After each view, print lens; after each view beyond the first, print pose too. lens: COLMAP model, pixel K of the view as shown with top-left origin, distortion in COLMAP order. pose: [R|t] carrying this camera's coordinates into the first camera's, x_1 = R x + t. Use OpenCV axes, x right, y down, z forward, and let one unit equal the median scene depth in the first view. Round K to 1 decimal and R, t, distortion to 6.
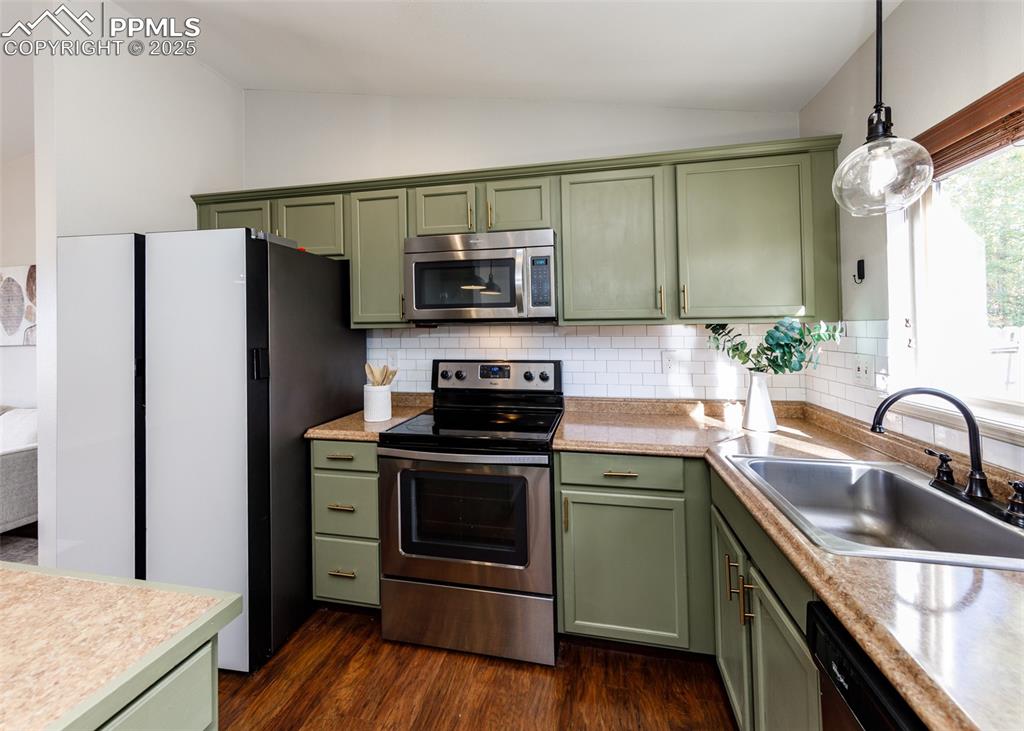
lens RADIAL K [[396.6, 0, 523.4], [0, 396.6, 325.6], [0, 0, 1]] dist [-0.000304, -0.000042]
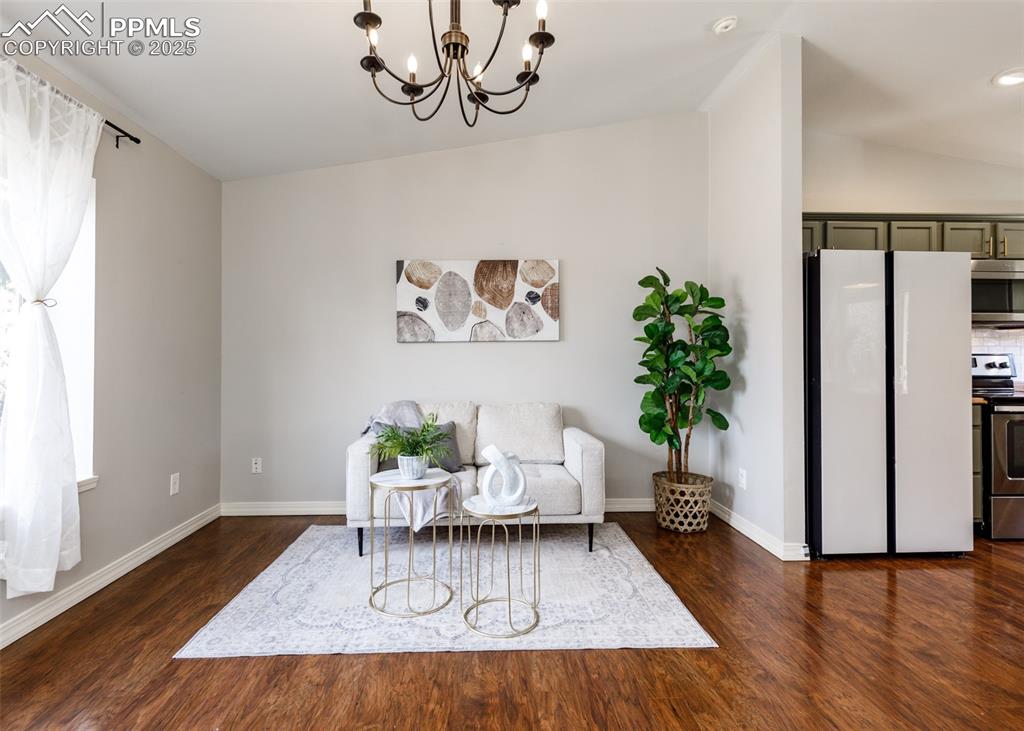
lens RADIAL K [[530.2, 0, 507.4], [0, 530.2, 352.2], [0, 0, 1]] dist [0.028397, 0.000361]
pose [[0.973630, 0.009301, 0.227943, -2.266743], [-0.011936, 0.999877, 0.010187, 0.095714], [-0.227821, -0.012639, 0.973621, -0.464980]]
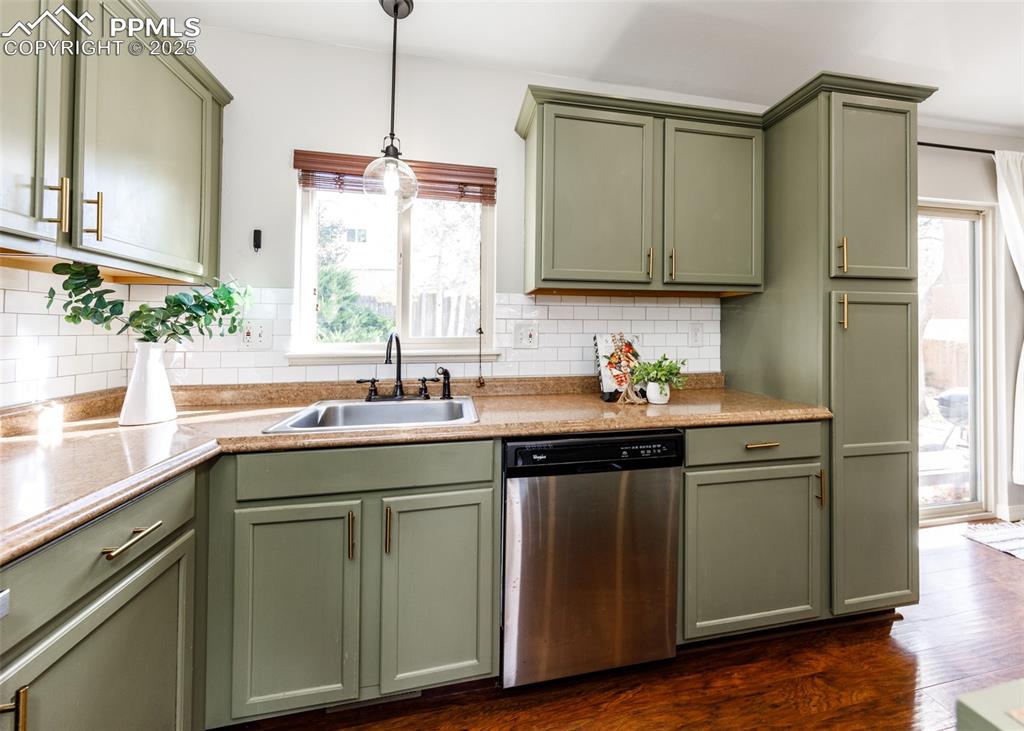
lens RADIAL K [[401.9, 0, 531.8], [0, 401.9, 325.2], [0, 0, 1]] dist [0.002895, -0.000125]
pose [[-0.377277, 0.023988, 0.925790, -0.344703], [-0.007041, 0.999561, -0.028769, 0.095644], [-0.926074, -0.017373, -0.376943, 0.601248]]
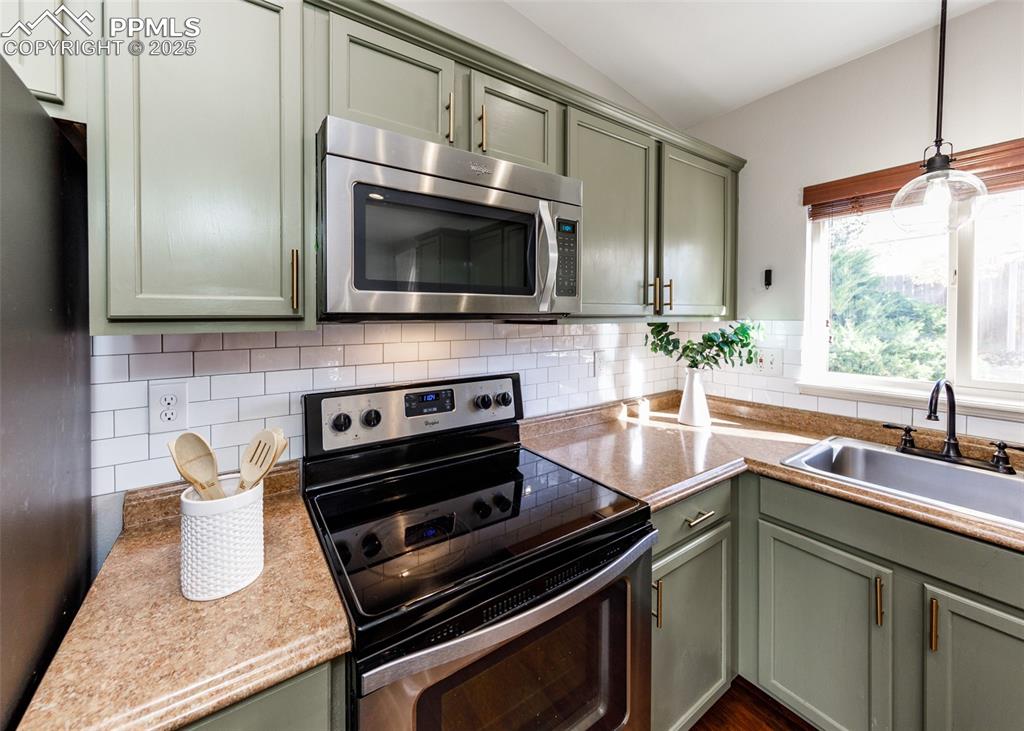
lens RADIAL K [[391.9, 0, 490.4], [0, 391.9, 319.4], [0, 0, 1]] dist [0.000694, 0.000220]
pose [[0.719440, 0.000591, 0.694555, -0.478179], [-0.009994, 0.999905, 0.009500, -0.014752], [-0.694483, -0.013776, 0.719377, 0.606582]]
